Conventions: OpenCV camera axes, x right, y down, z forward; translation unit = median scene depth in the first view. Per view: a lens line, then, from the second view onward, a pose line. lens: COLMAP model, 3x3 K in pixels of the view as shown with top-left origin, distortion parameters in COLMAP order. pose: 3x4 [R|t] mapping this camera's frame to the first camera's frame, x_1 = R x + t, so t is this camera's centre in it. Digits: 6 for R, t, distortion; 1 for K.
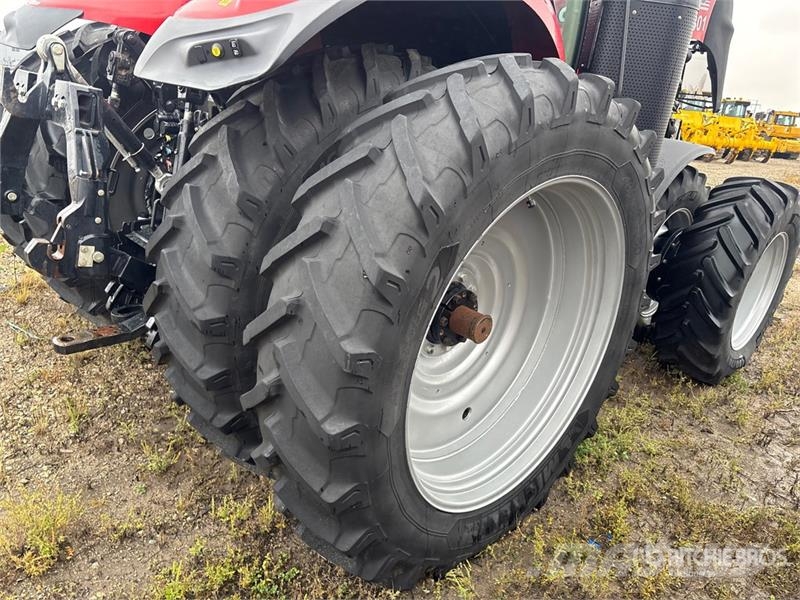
lens RADIAL K [[629.2, 0, 400.0], [0, 629.2, 300.0], [0, 0, 1]] dist [0.023637, -0.000006]
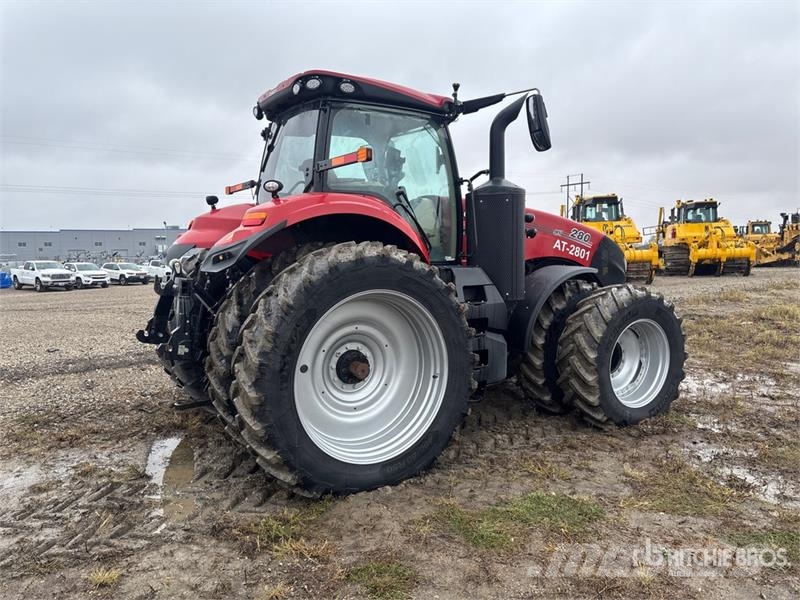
lens RADIAL K [[629.2, 0, 400.0], [0, 629.2, 300.0], [0, 0, 1]] dist [0.023637, -0.000006]
pose [[0.966124, -0.115033, -0.231022, 0.735806], [0.052268, 0.963831, -0.261338, 0.358061], [0.252729, 0.240410, 0.937193, -0.879100]]
